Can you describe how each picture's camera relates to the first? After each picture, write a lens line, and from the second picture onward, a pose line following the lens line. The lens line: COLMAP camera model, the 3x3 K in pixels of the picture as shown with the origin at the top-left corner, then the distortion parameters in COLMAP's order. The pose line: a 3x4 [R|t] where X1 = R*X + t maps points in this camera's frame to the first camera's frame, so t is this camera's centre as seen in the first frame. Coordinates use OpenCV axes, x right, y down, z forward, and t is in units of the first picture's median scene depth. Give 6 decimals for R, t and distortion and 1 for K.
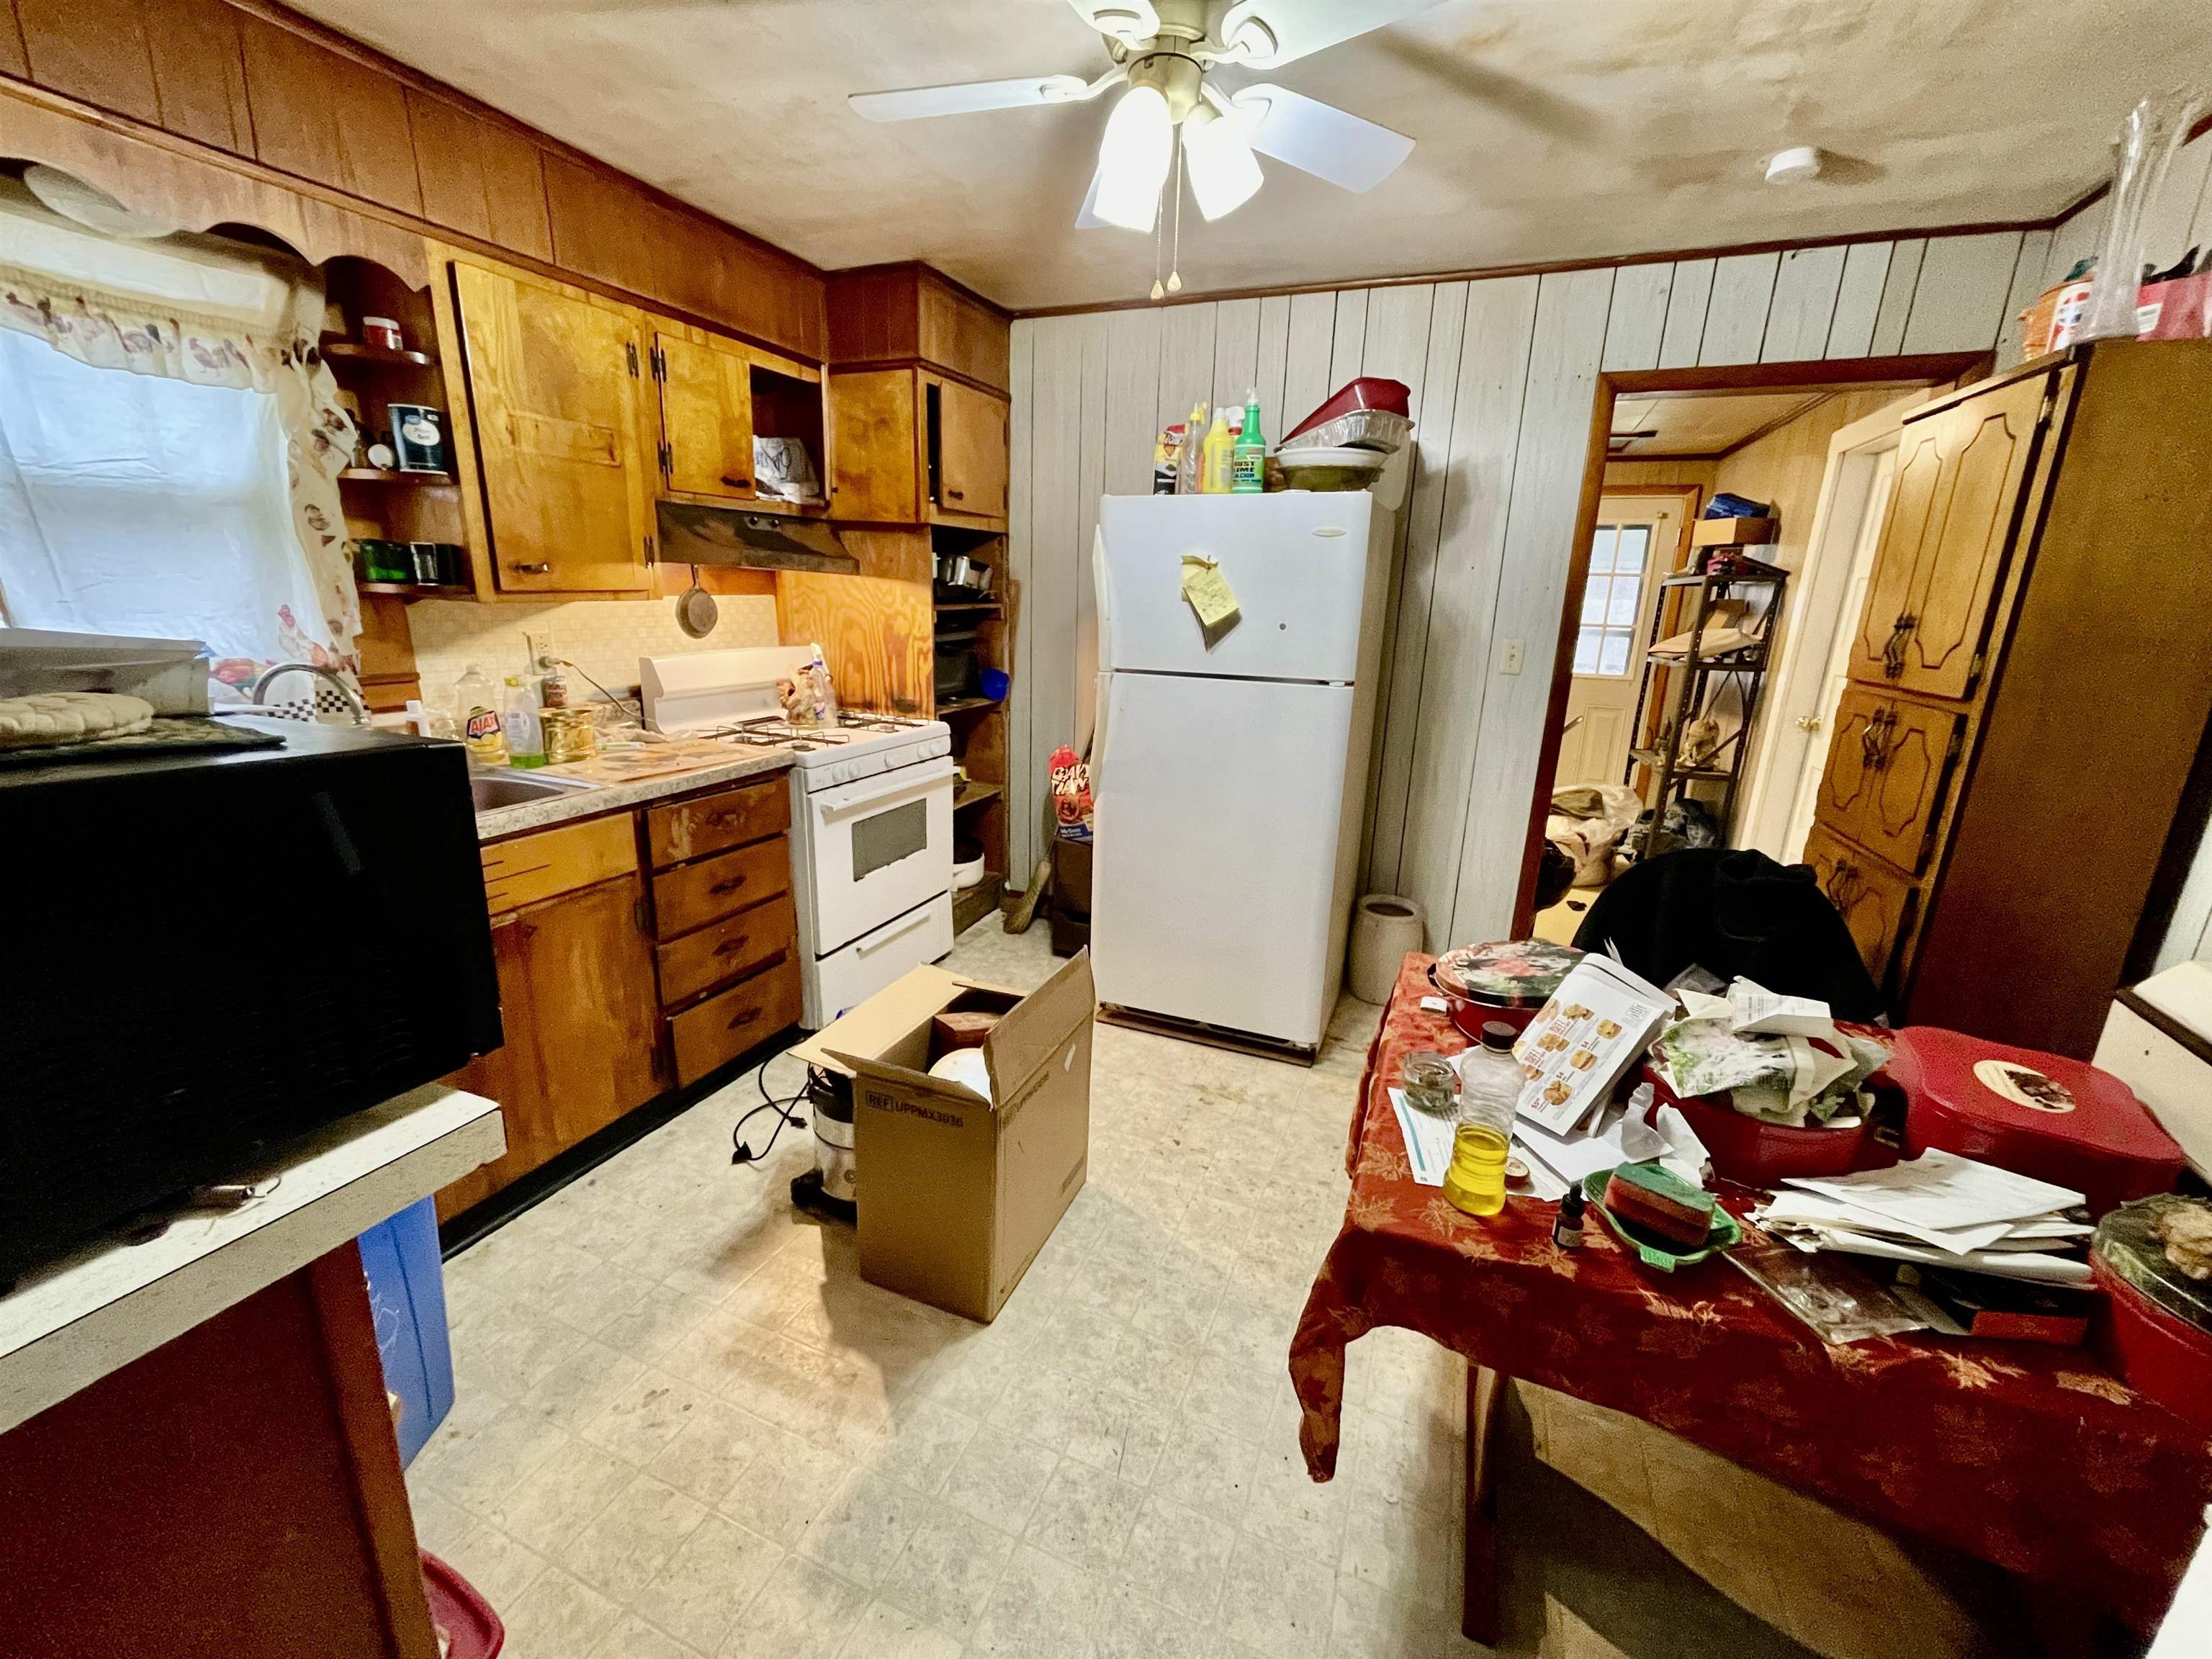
lens RADIAL K [[897.5, 0, 1101.5], [0, 897.5, 823.9], [0, 0, 1]] dist [0.000651, 0.000199]
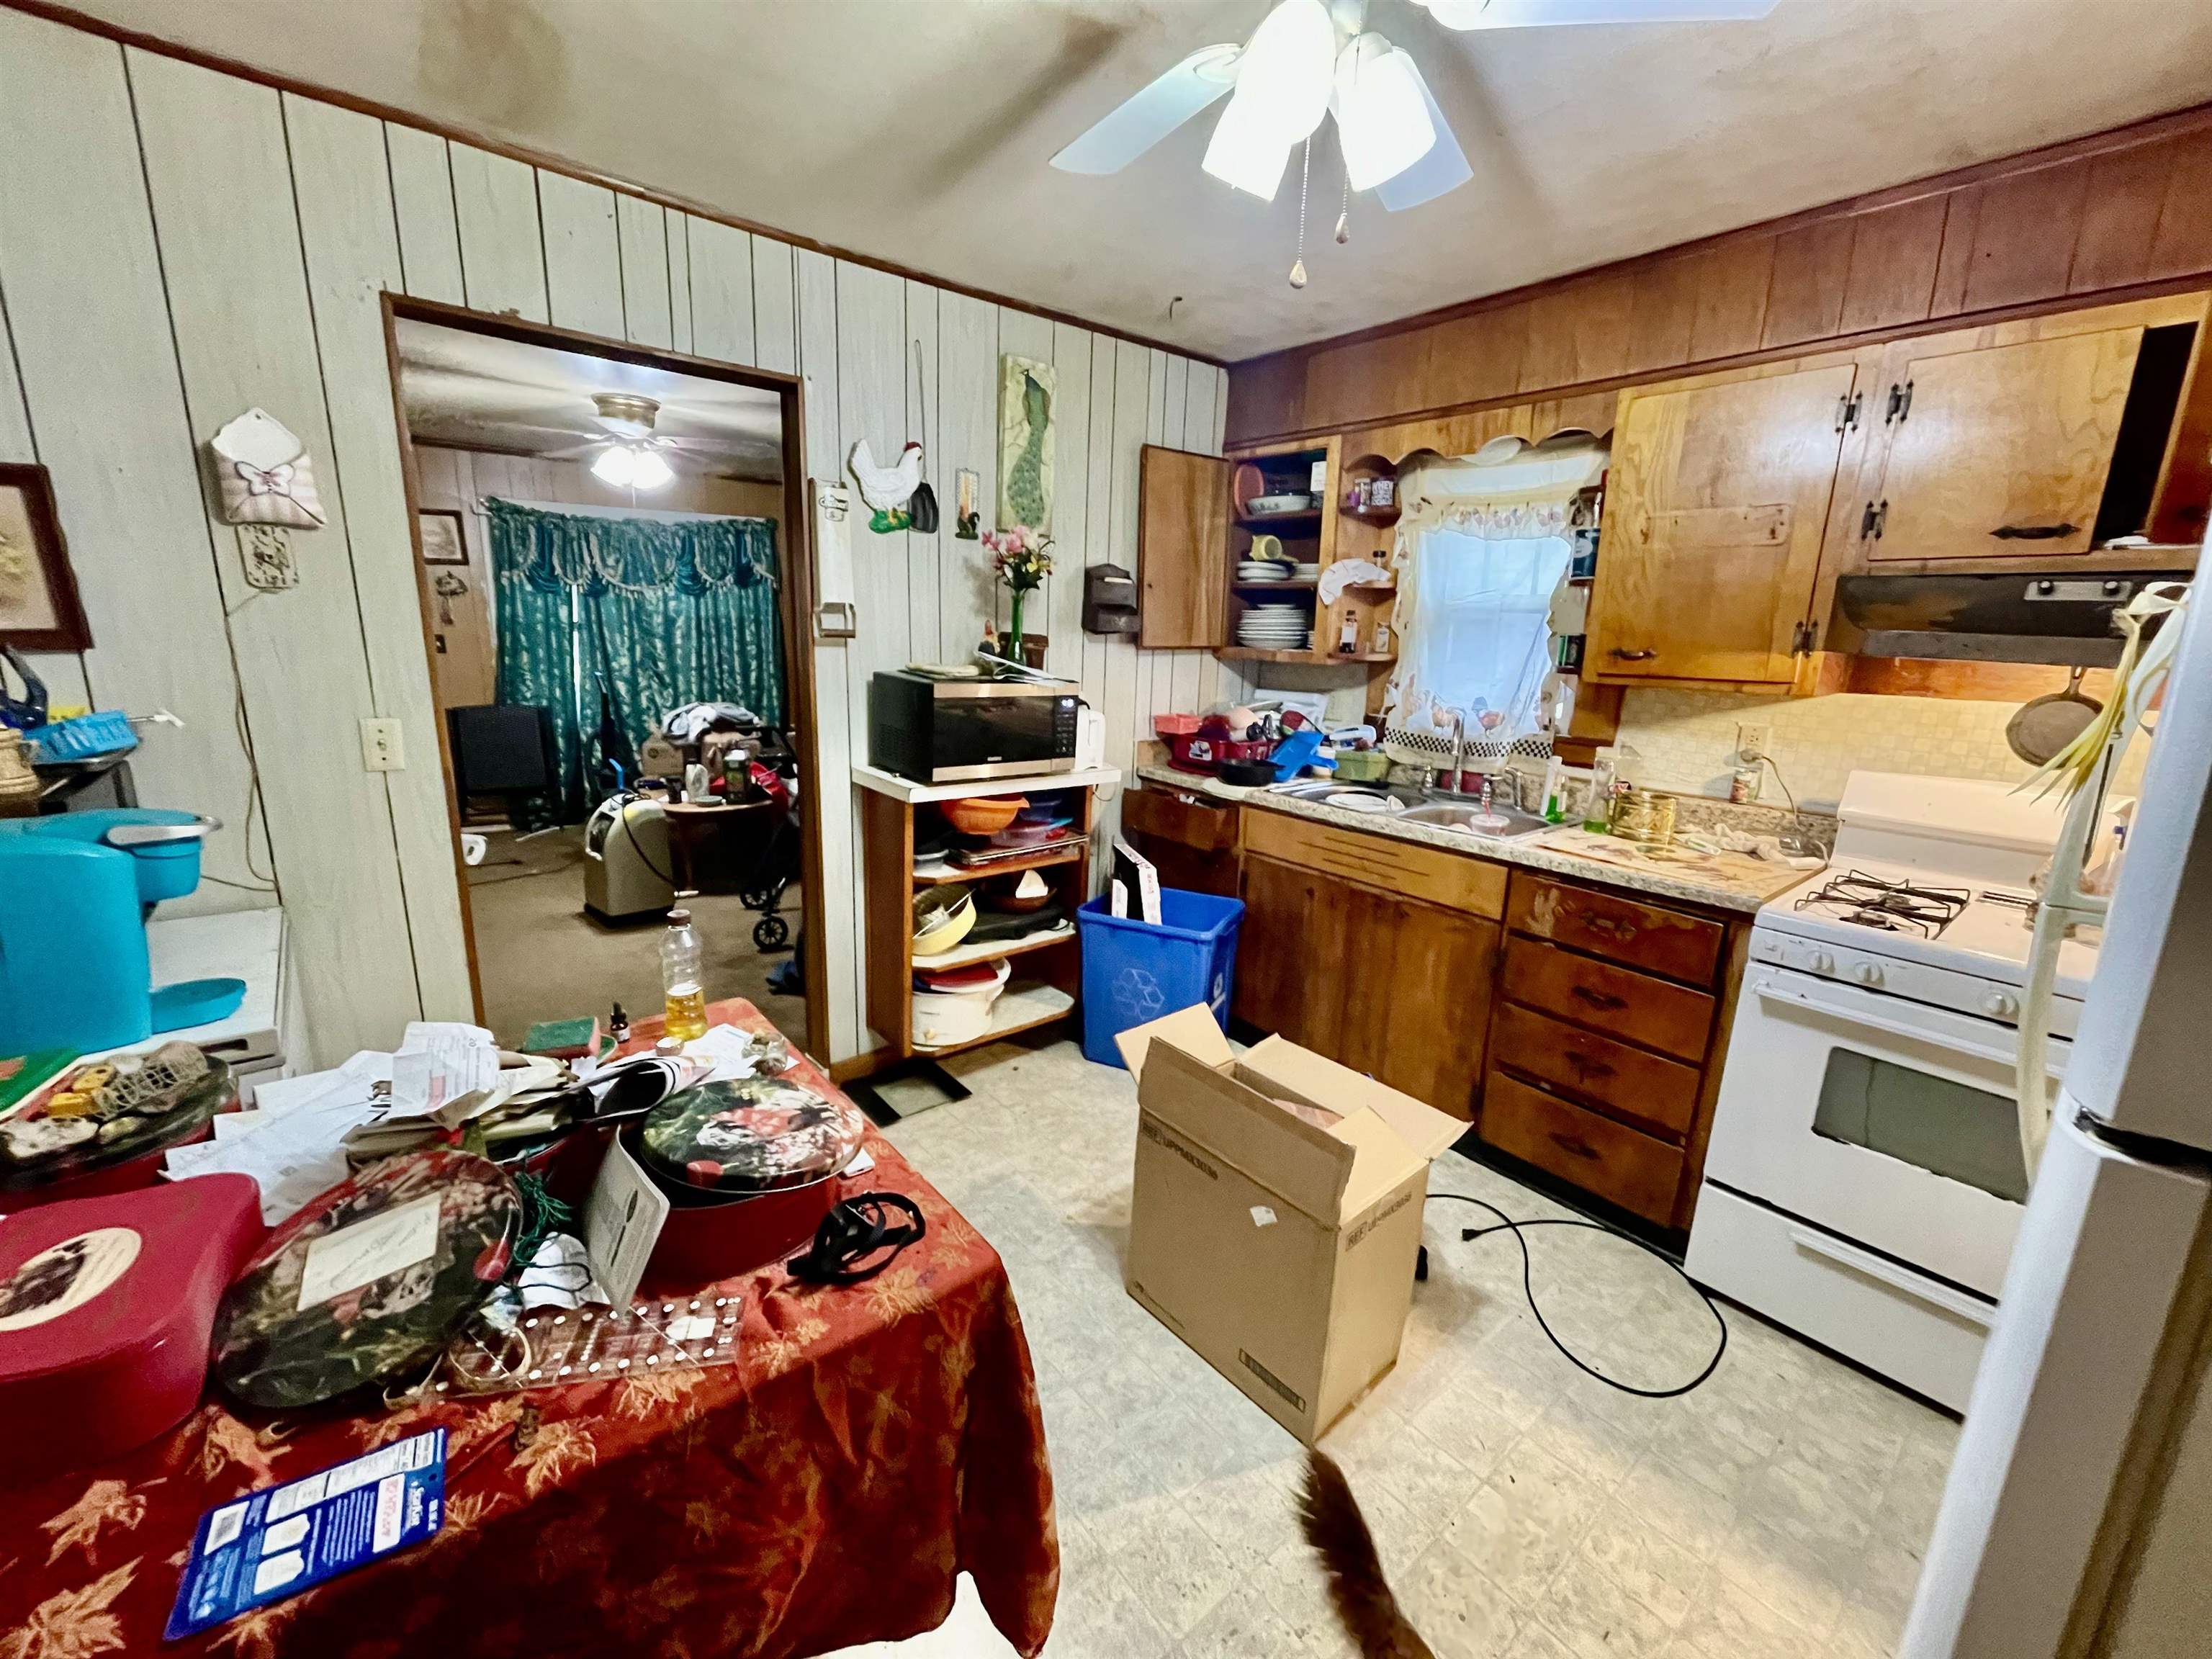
lens RADIAL K [[897.5, 0, 1103.1], [0, 897.5, 822.6], [0, 0, 1]] dist [0.000651, 0.000199]
pose [[-0.470986, 0.146767, -0.869846, 0.629535], [-0.271868, 0.913915, 0.301408, -0.251133], [0.839202, 0.378442, -0.390540, 0.959584]]
